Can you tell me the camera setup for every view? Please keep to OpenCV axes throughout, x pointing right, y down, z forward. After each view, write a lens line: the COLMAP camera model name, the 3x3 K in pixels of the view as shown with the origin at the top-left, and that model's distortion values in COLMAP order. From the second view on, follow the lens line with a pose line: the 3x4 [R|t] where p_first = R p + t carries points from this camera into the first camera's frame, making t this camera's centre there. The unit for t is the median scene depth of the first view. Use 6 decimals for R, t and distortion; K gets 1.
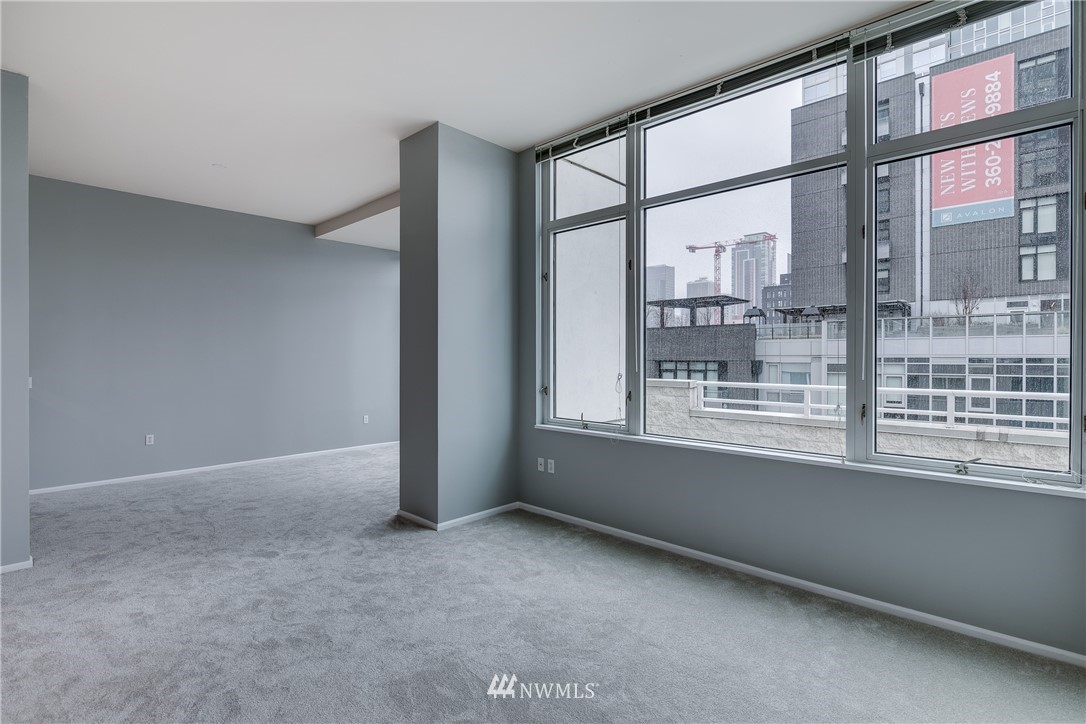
lens RADIAL K [[532.1, 0, 544.2], [0, 532.1, 361.0], [0, 0, 1]] dist [-0.014859, -0.001394]
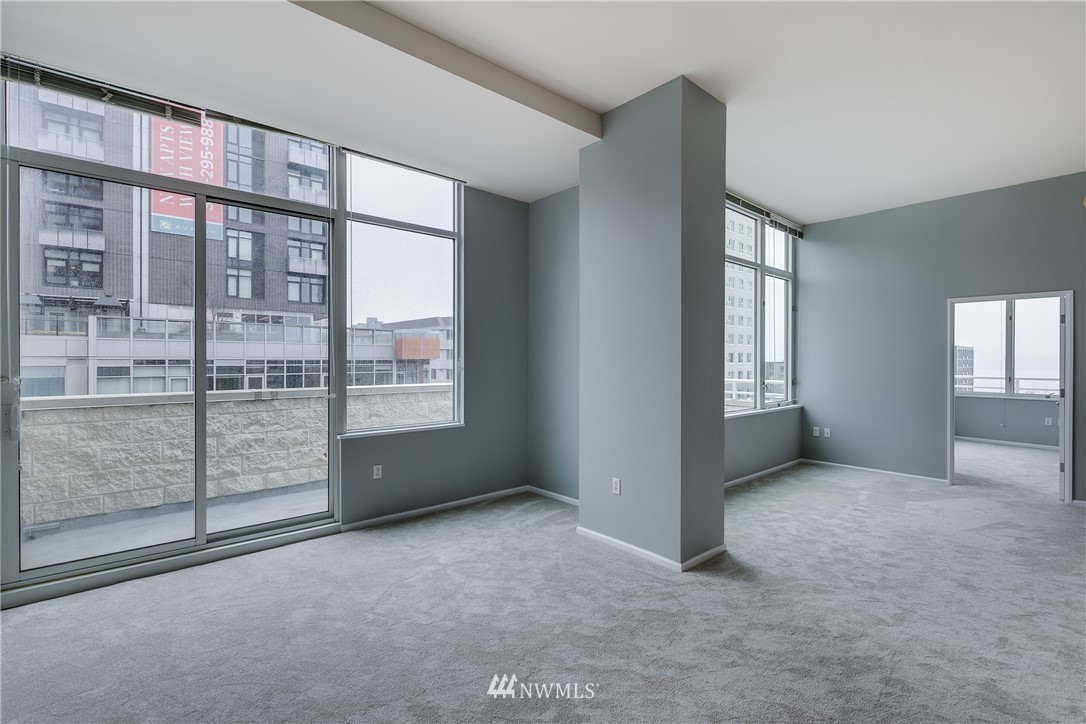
lens RADIAL K [[495.2, 0, 543.7], [0, 495.2, 362.0], [0, 0, 1]] dist [0.001385, 0.000806]
pose [[0.079422, -0.003916, 0.996833, -0.232929], [0.005043, 0.999981, 0.003527, -0.002227], [-0.996828, 0.004747, 0.079440, 0.268759]]
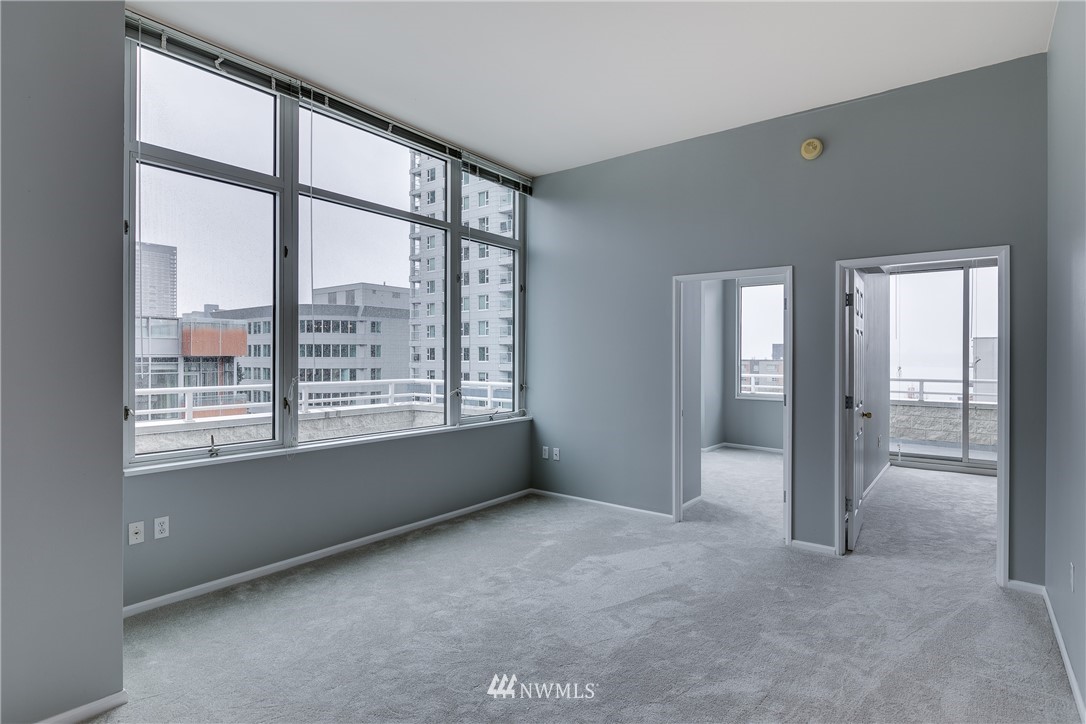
lens RADIAL K [[563.9, 0, 540.9], [0, 563.9, 358.9], [0, 0, 1]] dist [-0.001228, 0.001245]
pose [[-0.113352, -0.002794, 0.993551, -0.168302], [0.005035, 0.999982, 0.003386, -0.001543], [-0.993542, 0.005386, -0.113335, 0.145431]]
